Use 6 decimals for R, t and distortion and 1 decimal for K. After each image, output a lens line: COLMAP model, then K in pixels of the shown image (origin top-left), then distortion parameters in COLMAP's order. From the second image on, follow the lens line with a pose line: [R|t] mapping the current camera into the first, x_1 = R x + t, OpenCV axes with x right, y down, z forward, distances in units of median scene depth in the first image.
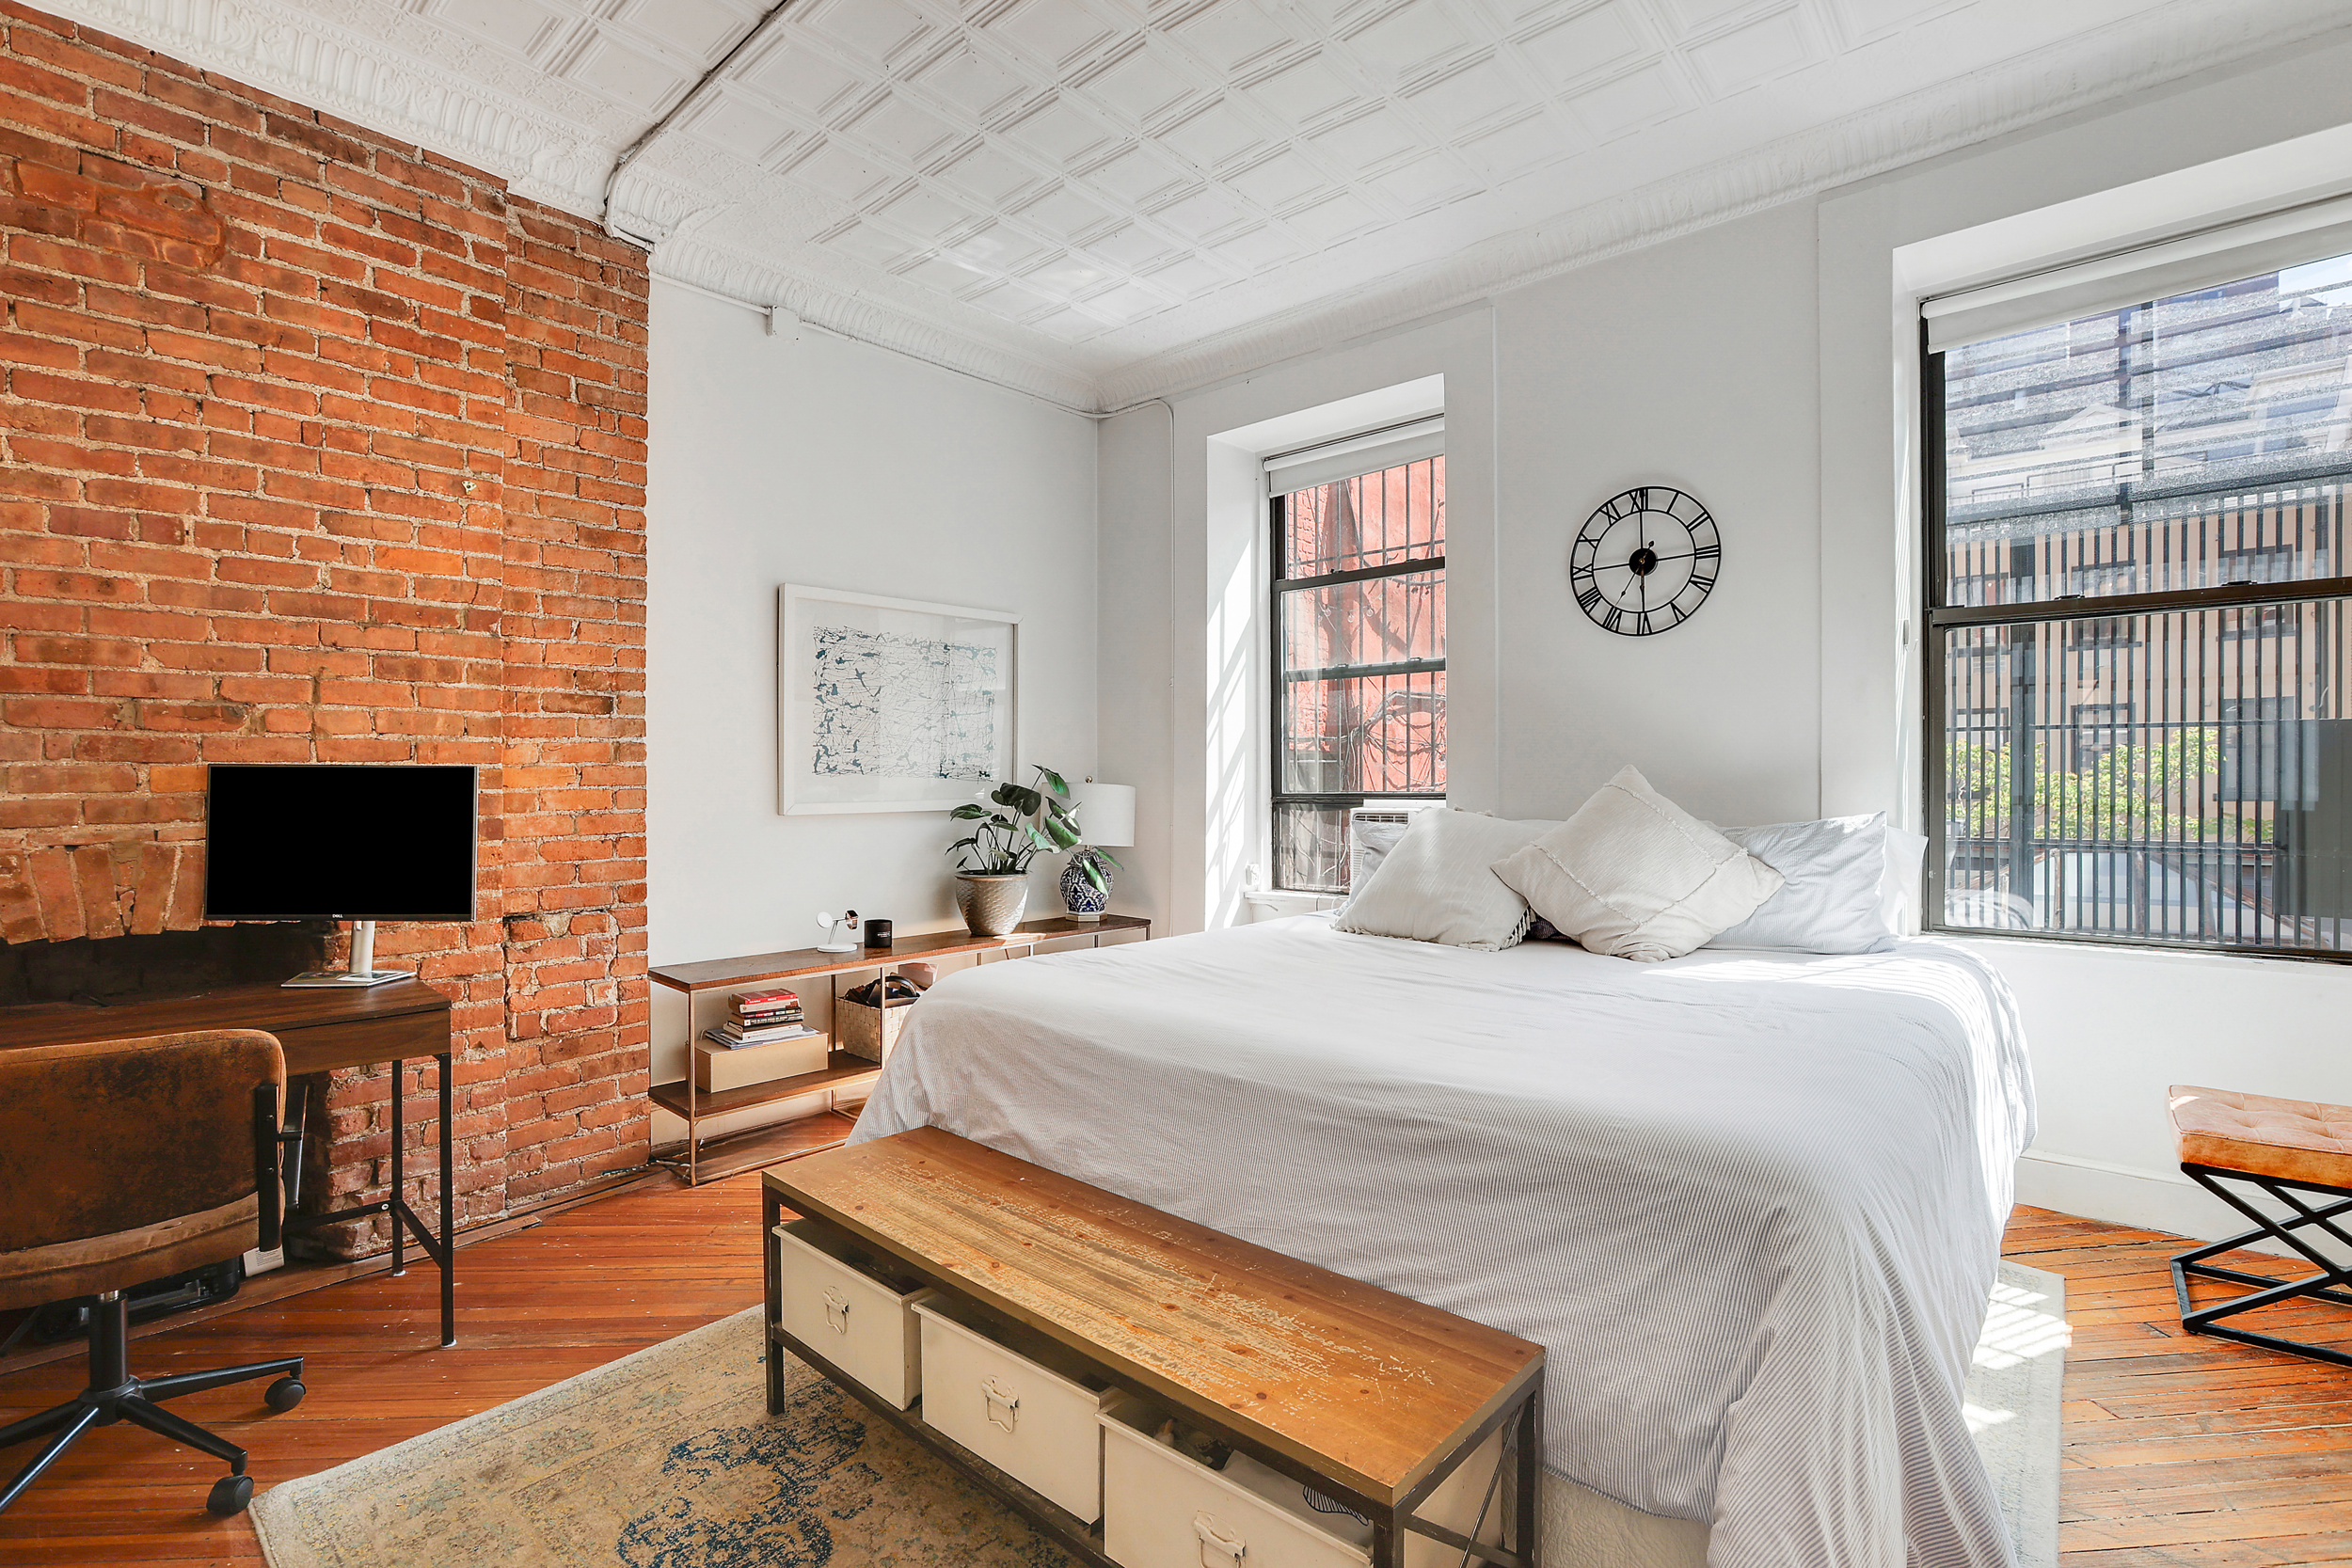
lens RADIAL K [[1092.0, 0, 1176.0], [0, 1092.0, 784.0], [0, 0, 1]] dist [-0.041685, 0.016443]
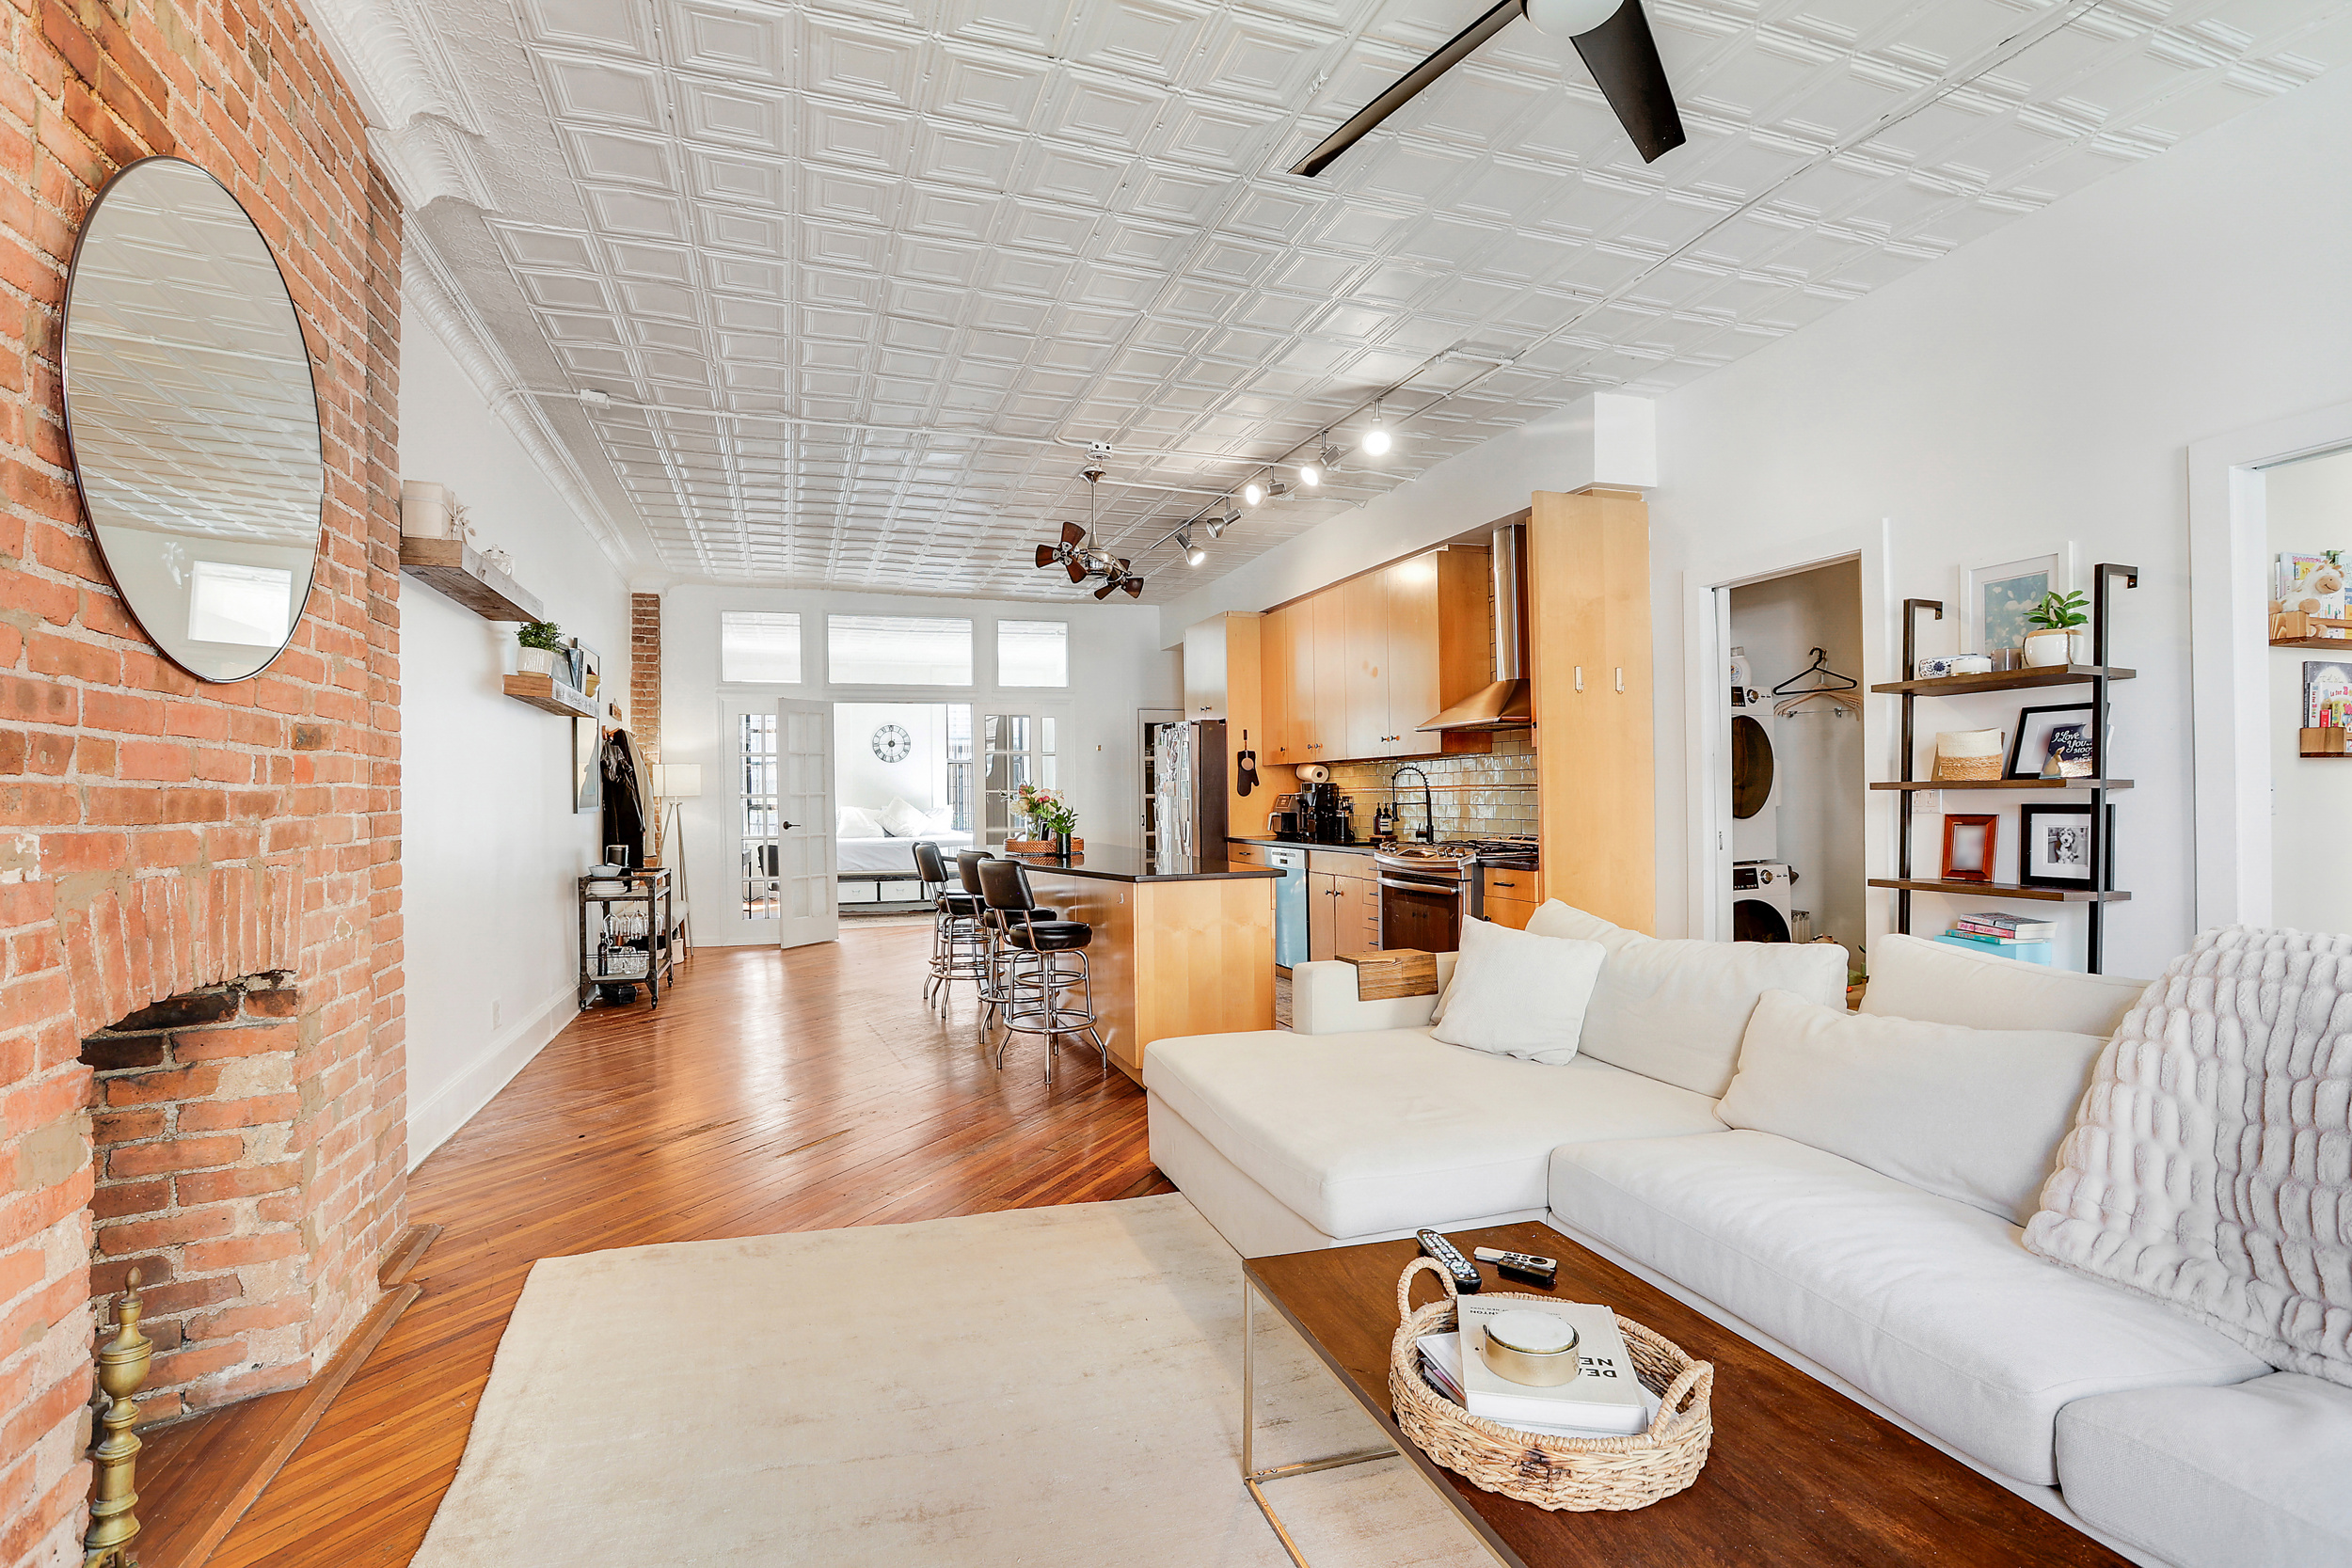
lens RADIAL K [[1090.4, 0, 1161.2], [0, 1090.4, 791.3], [0, 0, 1]] dist [-0.041723, 0.015297]
pose [[0.482114, -0.004975, 0.876094, -2.910341], [0.014344, 0.999895, -0.002215, -0.007318], [-0.875991, 0.013634, 0.482135, -2.017321]]
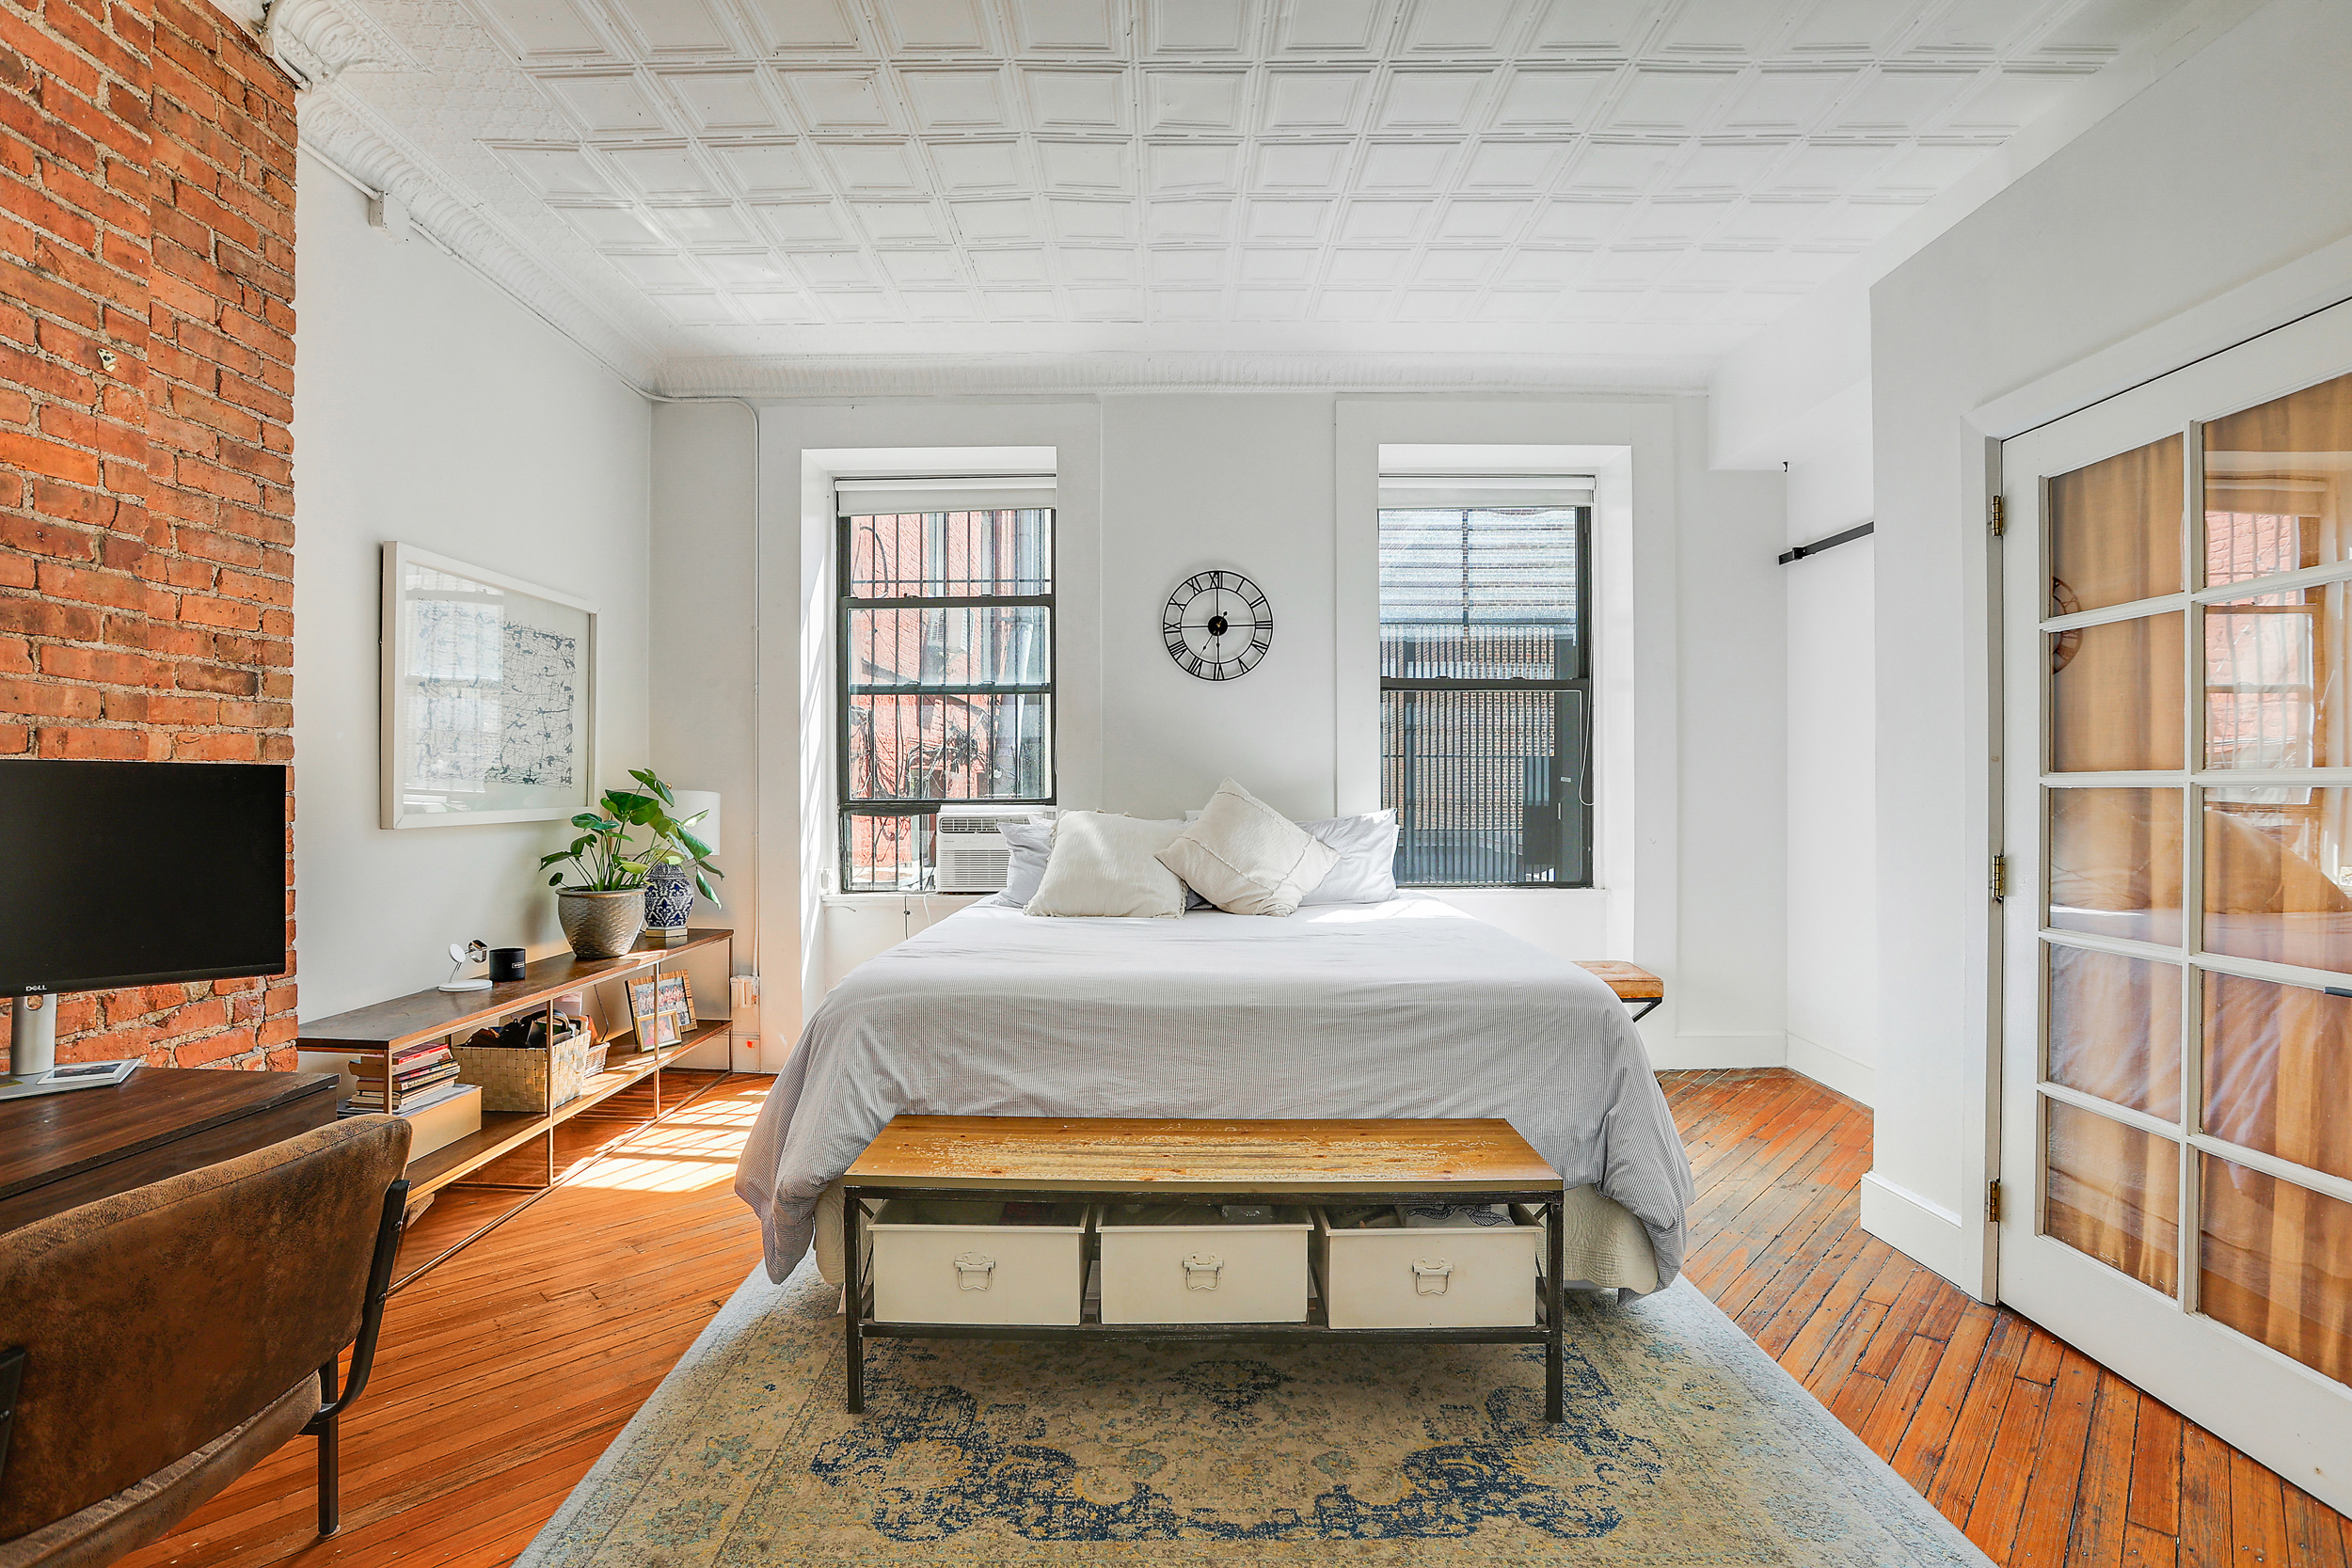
lens RADIAL K [[1090.4, 0, 1161.2], [0, 1090.4, 791.3], [0, 0, 1]] dist [-0.041723, 0.015297]
pose [[0.747098, 0.000569, 0.664714, -0.580642], [0.000609, 0.999999, -0.001541, 0.002858], [-0.664714, 0.001556, 0.747096, 0.038295]]
